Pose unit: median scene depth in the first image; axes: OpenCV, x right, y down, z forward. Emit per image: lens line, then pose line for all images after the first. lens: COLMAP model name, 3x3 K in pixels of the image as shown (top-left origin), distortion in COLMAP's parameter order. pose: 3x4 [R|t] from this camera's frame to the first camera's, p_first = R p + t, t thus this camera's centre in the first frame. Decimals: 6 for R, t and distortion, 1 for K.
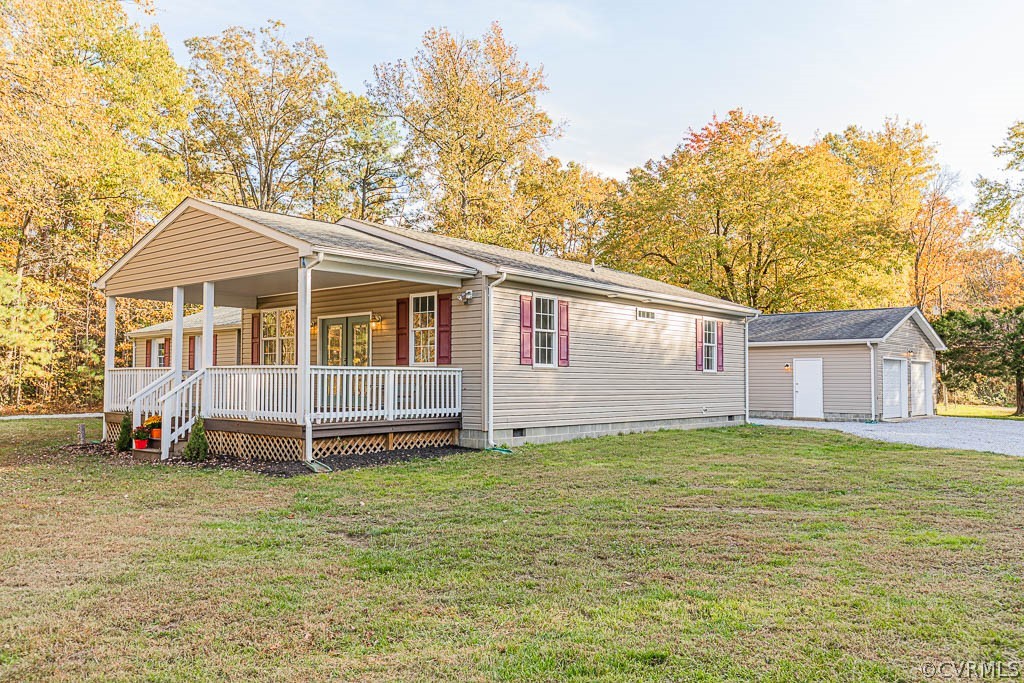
lens RADIAL K [[813.6, 0, 512.0], [0, 813.6, 341.5], [0, 0, 1]] dist [0.007764, 0.000182]
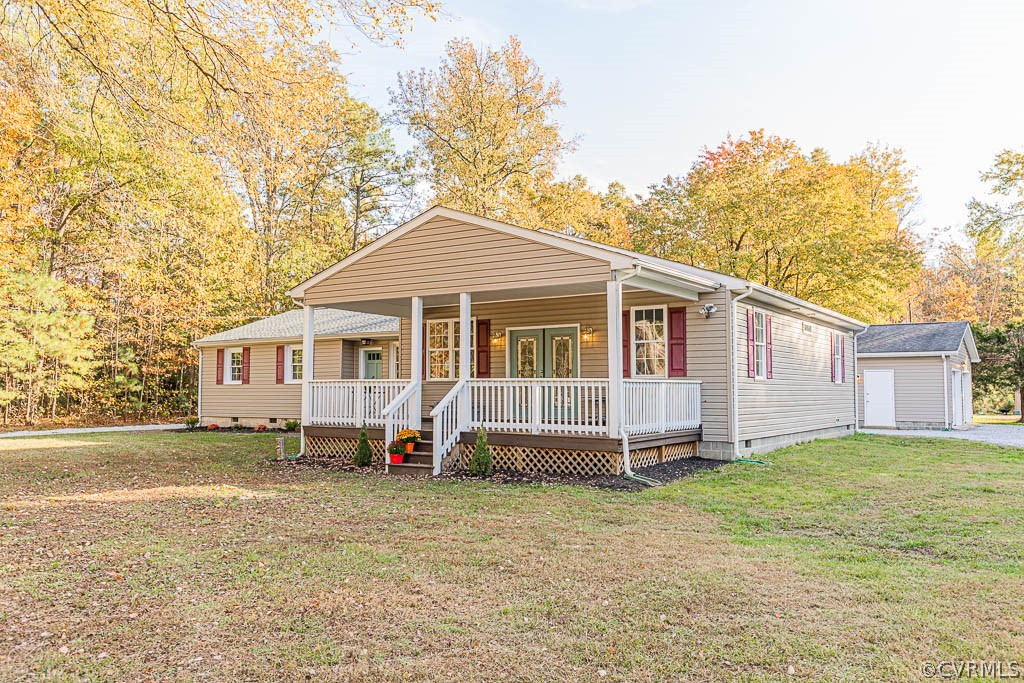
lens RADIAL K [[805.9, 0, 512.0], [0, 805.9, 341.5], [0, 0, 1]] dist [0.023443, 0.001449]
pose [[0.993663, 0.005666, 0.112257, -0.259116], [-0.004482, 0.999932, -0.010798, -0.002605], [-0.112311, 0.010226, 0.993620, 0.015896]]
